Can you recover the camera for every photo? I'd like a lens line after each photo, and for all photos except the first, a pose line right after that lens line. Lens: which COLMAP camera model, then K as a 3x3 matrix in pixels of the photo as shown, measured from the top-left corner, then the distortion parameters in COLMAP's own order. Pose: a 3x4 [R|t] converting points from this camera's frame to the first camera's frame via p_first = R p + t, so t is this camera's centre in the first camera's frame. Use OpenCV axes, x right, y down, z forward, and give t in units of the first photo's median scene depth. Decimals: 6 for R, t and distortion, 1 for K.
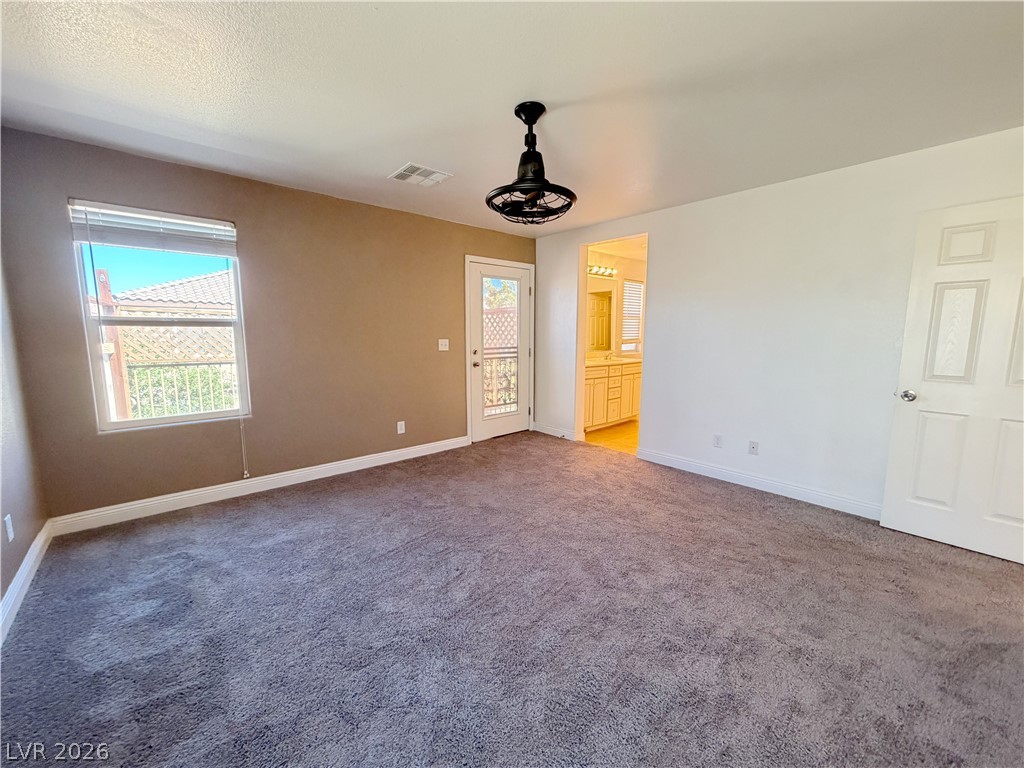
lens RADIAL K [[408.5, 0, 509.0], [0, 408.5, 384.1], [0, 0, 1]] dist [-0.000654, 0.000123]
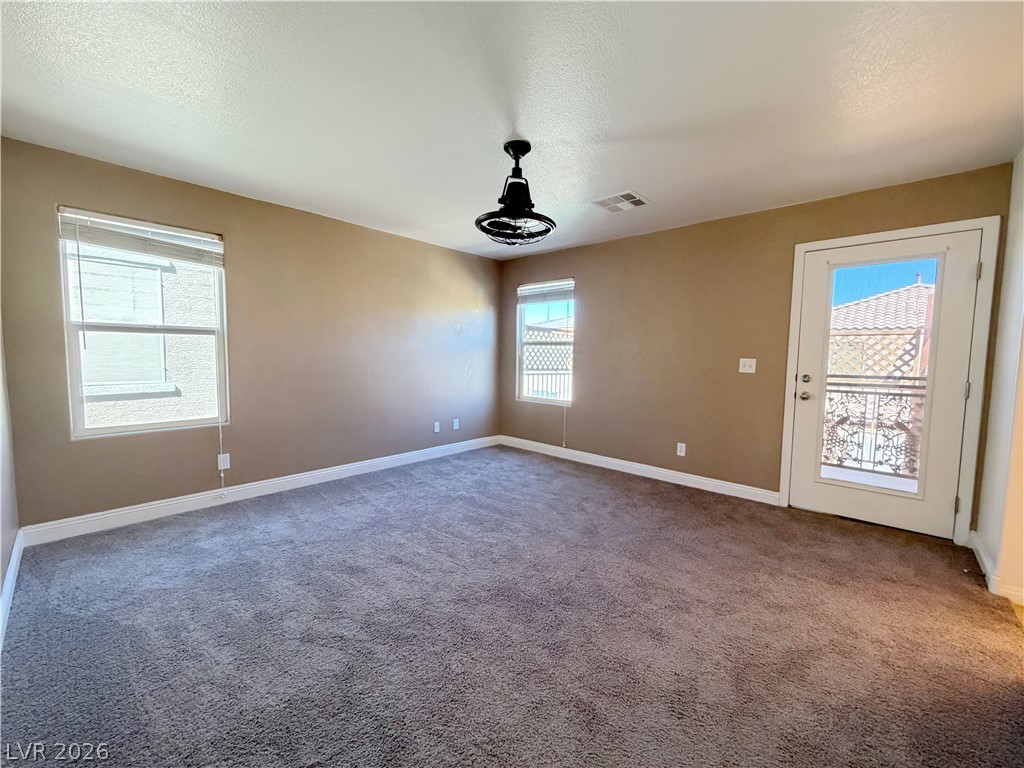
lens RADIAL K [[408.5, 0, 509.0], [0, 408.5, 384.1], [0, 0, 1]] dist [-0.000654, 0.000123]
pose [[0.106819, 0.073318, -0.991572, 0.596775], [-0.142491, 0.988112, 0.057712, -0.040039], [0.984015, 0.135125, 0.115996, 0.453943]]
